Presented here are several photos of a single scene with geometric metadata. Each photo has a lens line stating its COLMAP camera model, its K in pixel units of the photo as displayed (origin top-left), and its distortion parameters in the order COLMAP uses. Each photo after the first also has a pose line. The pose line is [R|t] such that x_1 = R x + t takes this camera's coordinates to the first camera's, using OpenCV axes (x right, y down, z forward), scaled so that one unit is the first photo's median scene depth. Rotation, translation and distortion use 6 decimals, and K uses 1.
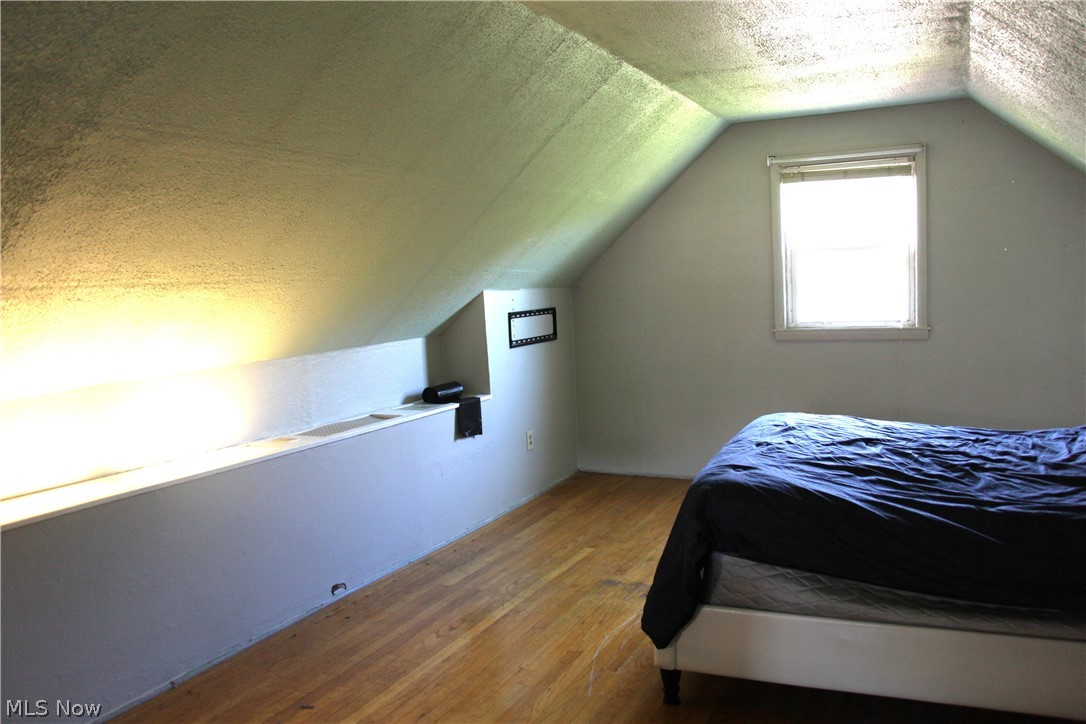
lens RADIAL K [[877.0, 0, 533.4], [0, 877.0, 367.5], [0, 0, 1]] dist [-0.173533, 0.143040]
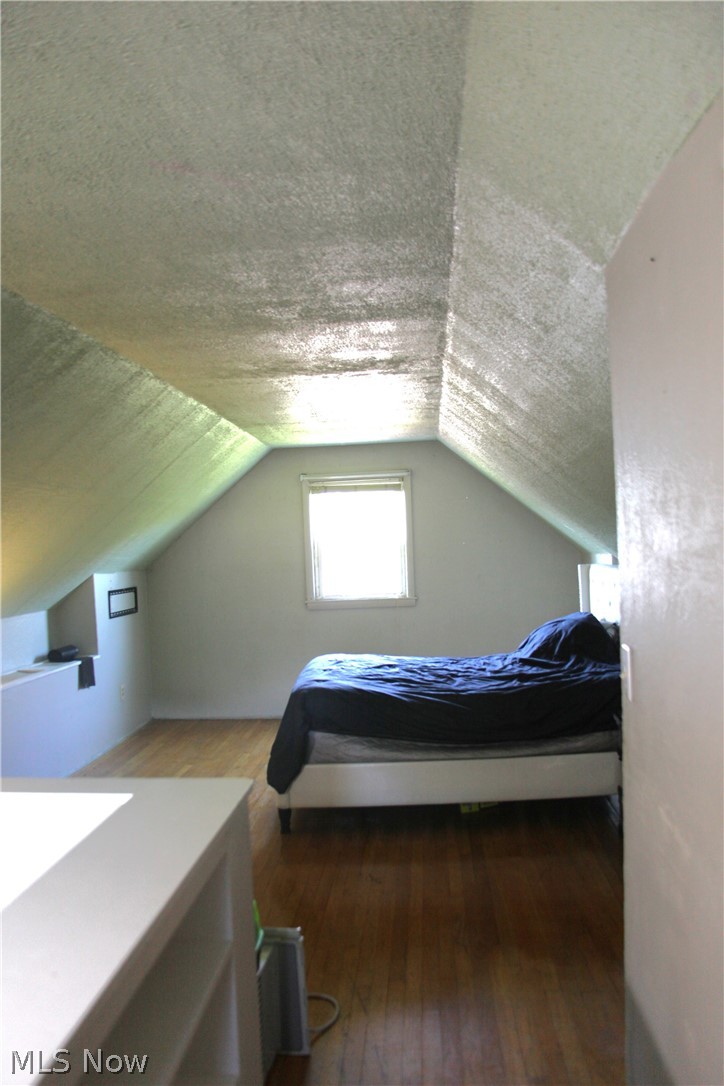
lens RADIAL K [[877.0, 0, 362.0], [0, 877.0, 543.0], [0, 0, 1]] dist [-0.173533, 0.143040]
pose [[0.923976, 0.010681, 0.382302, -0.253819], [0.035239, 0.992980, -0.112910, 0.035151], [-0.380824, 0.117798, 0.917113, -0.454431]]
